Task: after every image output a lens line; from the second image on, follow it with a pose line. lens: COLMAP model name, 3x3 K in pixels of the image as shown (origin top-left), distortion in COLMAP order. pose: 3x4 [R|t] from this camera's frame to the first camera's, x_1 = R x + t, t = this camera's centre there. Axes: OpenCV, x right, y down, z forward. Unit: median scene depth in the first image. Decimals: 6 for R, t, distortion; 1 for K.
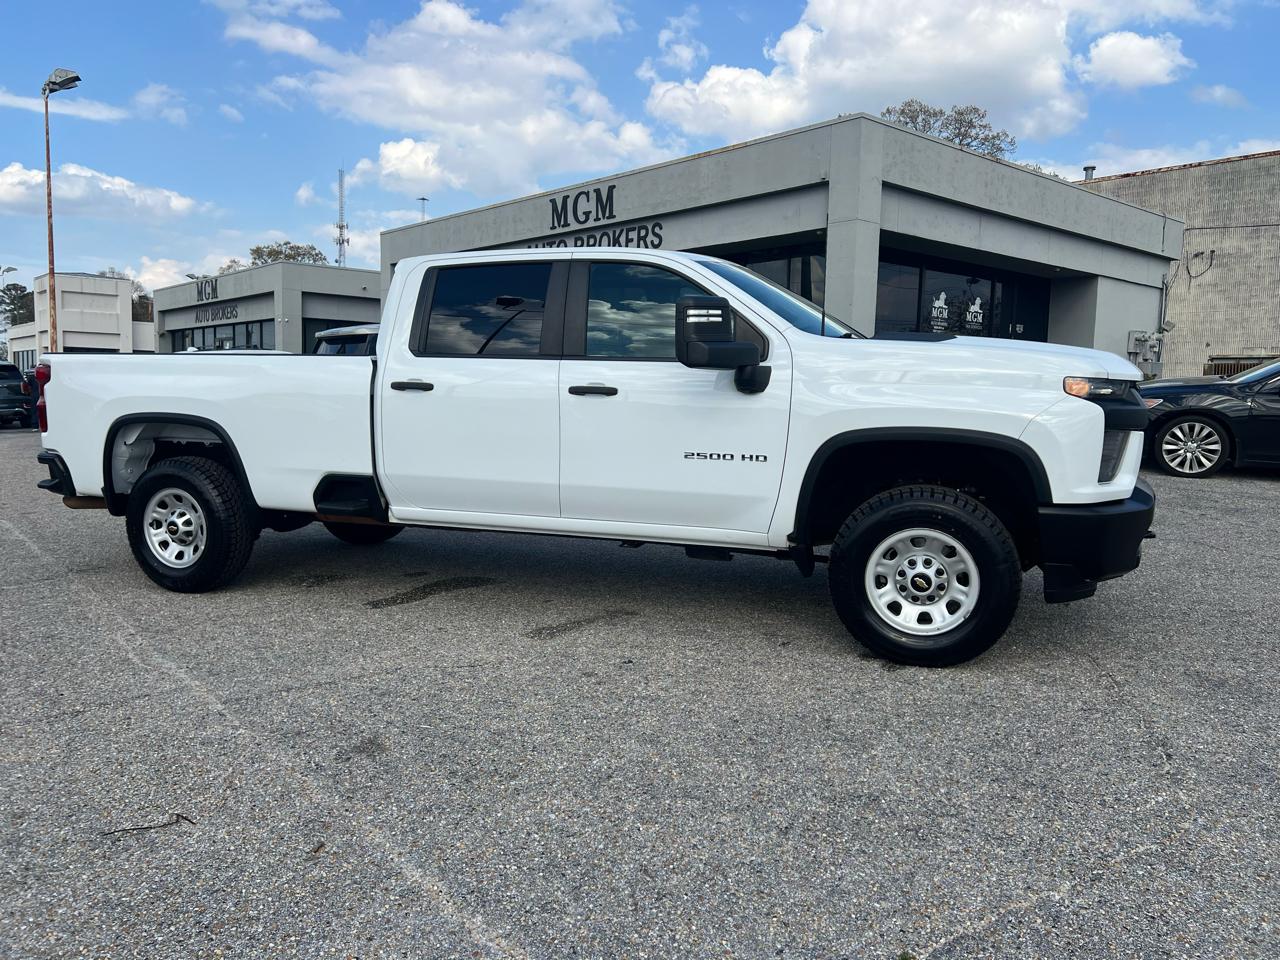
lens RADIAL K [[967.0, 0, 627.7], [0, 967.0, 486.7], [0, 0, 1]] dist [0.048728, -0.049900]
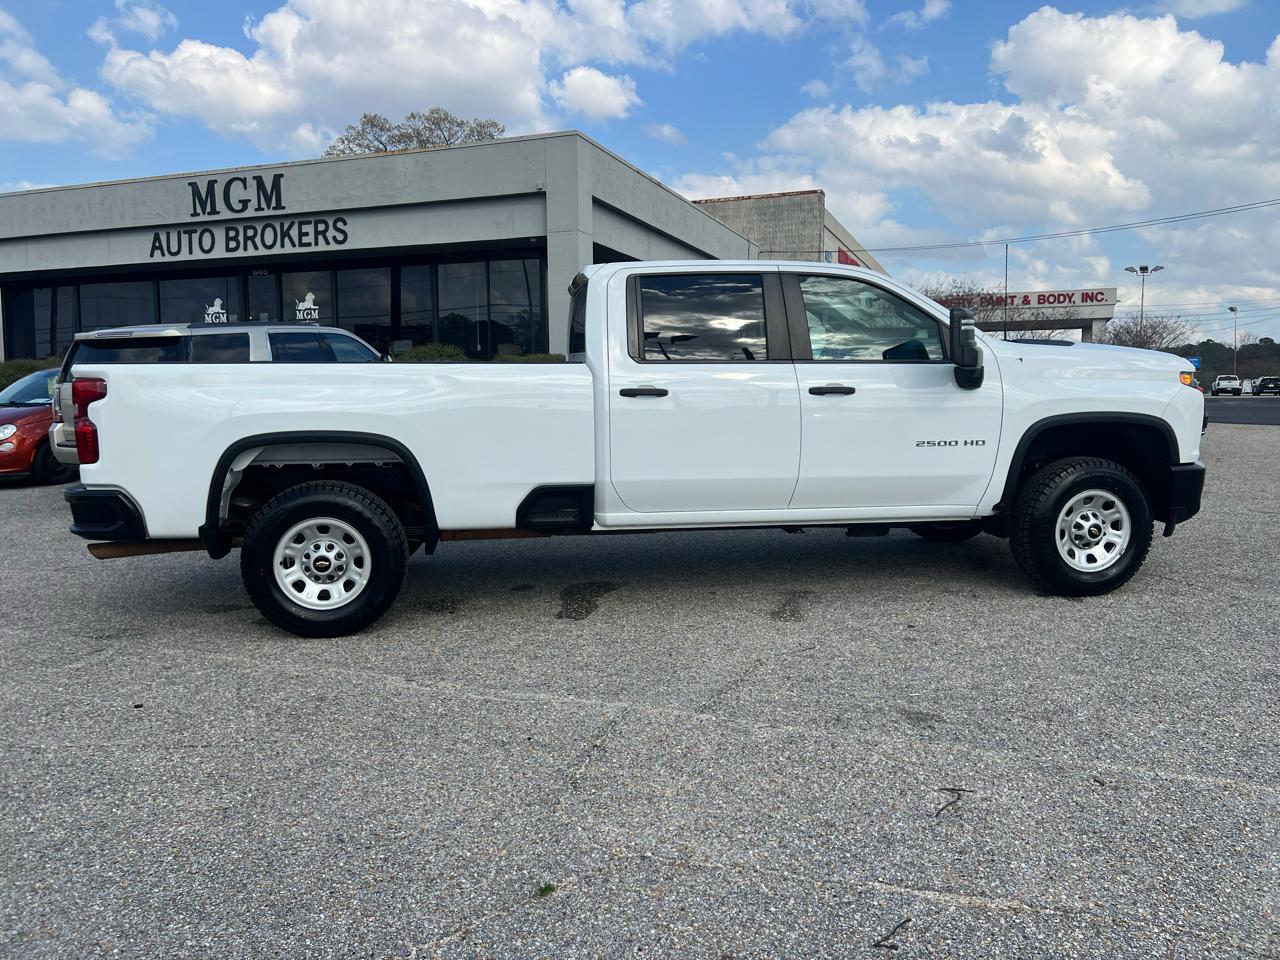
lens RADIAL K [[967.0, 0, 634.4], [0, 967.0, 489.5], [0, 0, 1]] dist [0.048728, -0.049900]
pose [[0.873096, -0.073309, 0.482005, -0.580972], [0.072346, 0.997167, 0.020614, -0.019385], [-0.482150, 0.016873, 0.875926, 0.099837]]
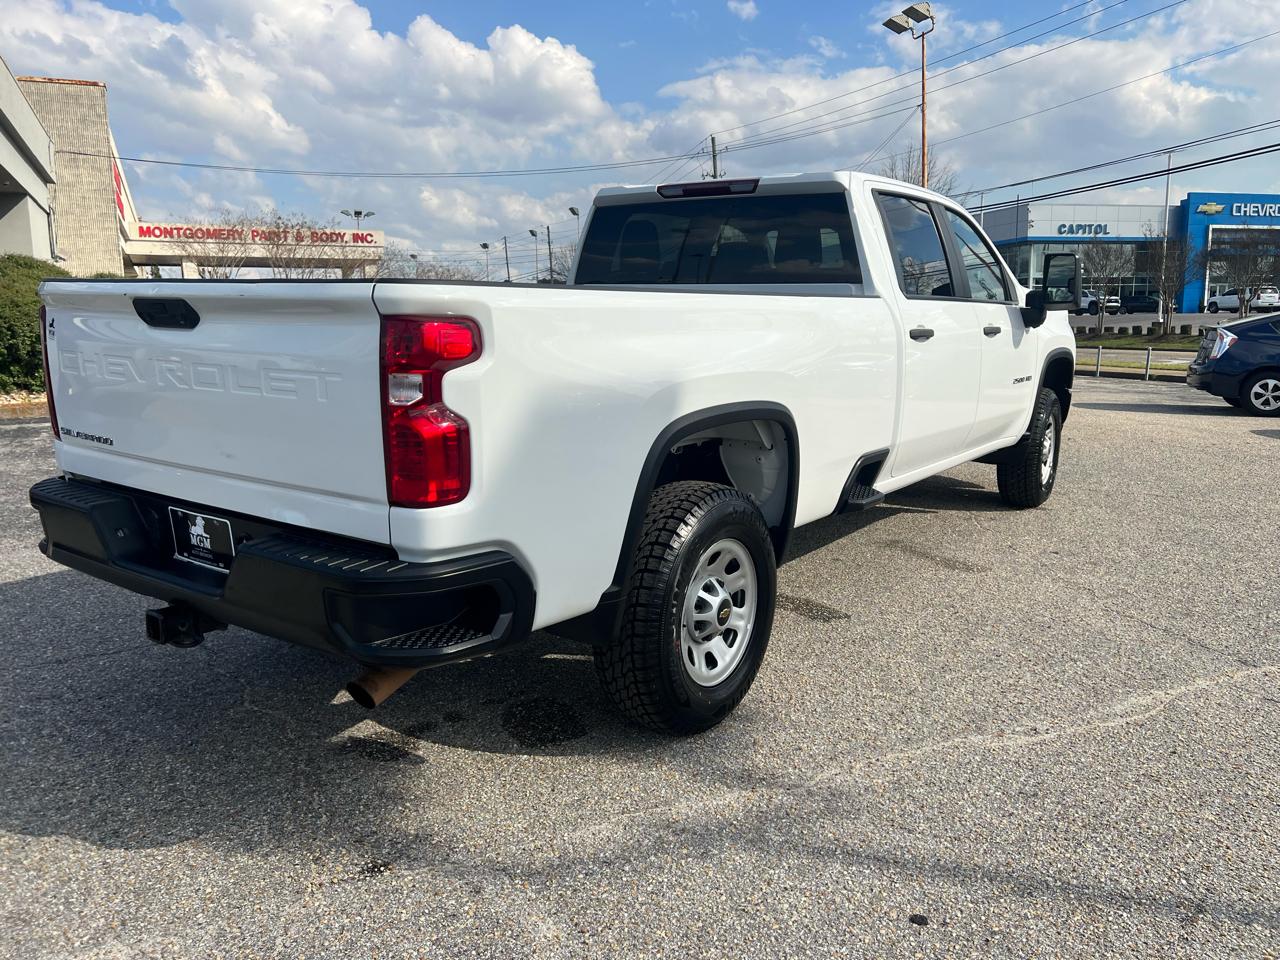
lens RADIAL K [[967.0, 0, 635.7], [0, 967.0, 470.0], [0, 0, 1]] dist [0.048728, -0.049900]
pose [[0.251890, -0.166579, 0.953311, -0.899137], [0.112674, 0.983423, 0.142069, -0.108663], [-0.961174, 0.071628, 0.266484, 0.820219]]
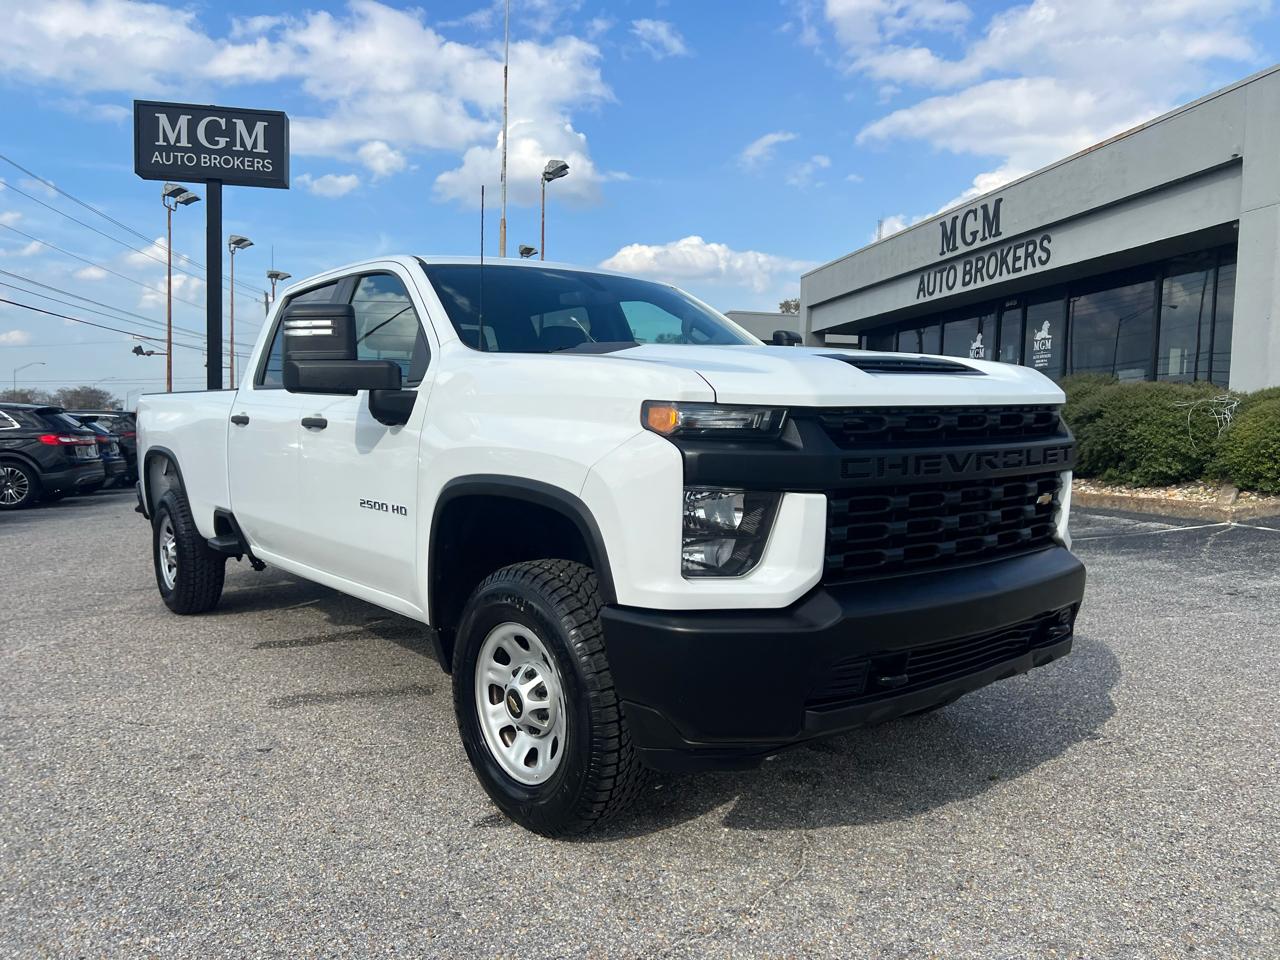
lens RADIAL K [[967.0, 0, 631.8], [0, 967.0, 482.6], [0, 0, 1]] dist [0.048728, -0.049900]
pose [[0.858602, 0.031733, -0.511659, 0.480548], [-0.057141, 0.997787, -0.034003, -0.024931], [0.509448, 0.058432, 0.858515, 0.302615]]
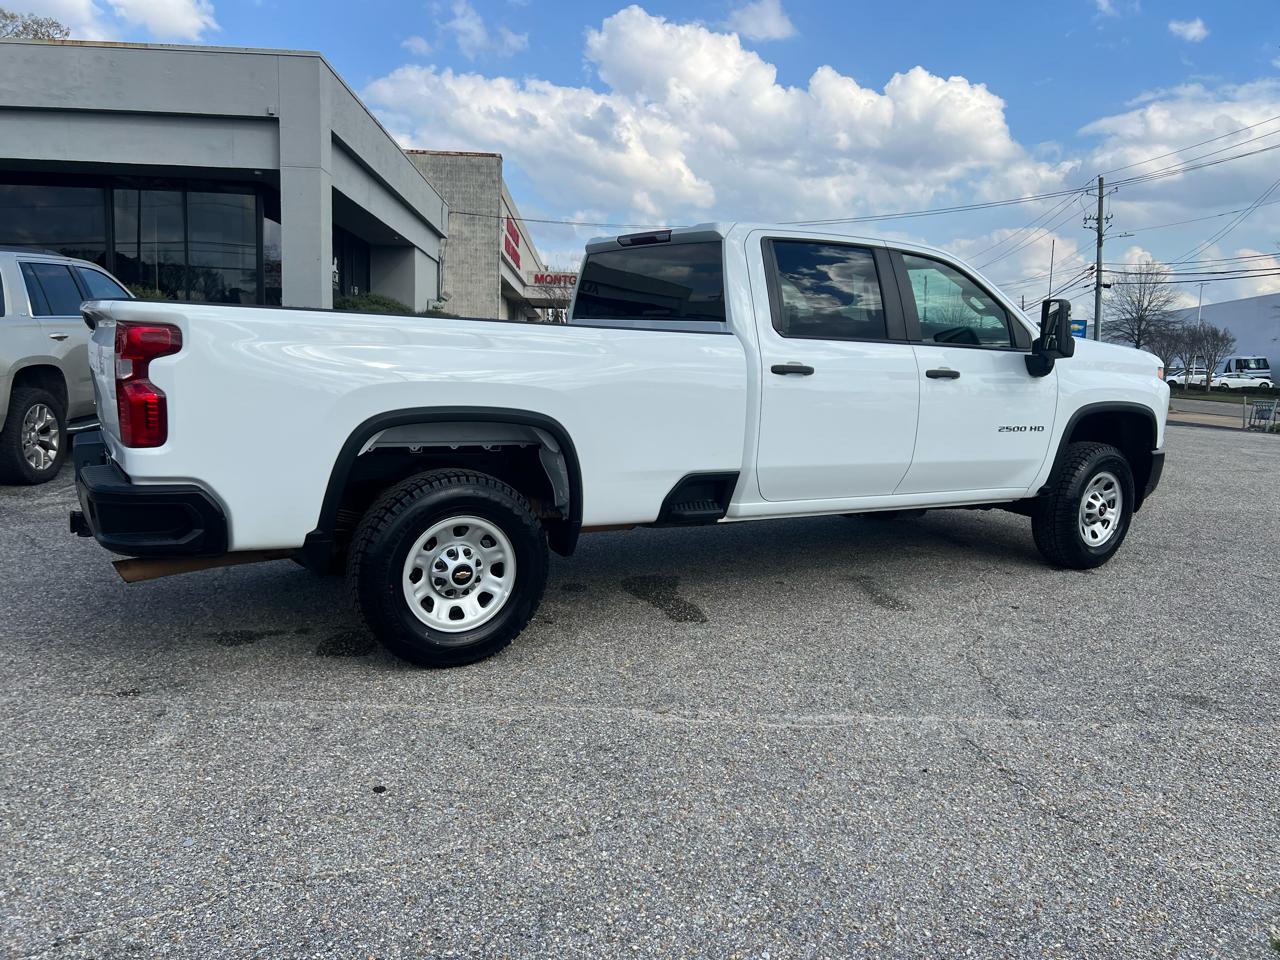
lens RADIAL K [[967.0, 0, 626.7], [0, 967.0, 496.6], [0, 0, 1]] dist [0.048728, -0.049900]
pose [[0.609674, -0.105263, 0.785632, -0.844918], [0.058699, 0.994417, 0.087684, -0.059238], [-0.790476, -0.007343, 0.612449, 0.450416]]
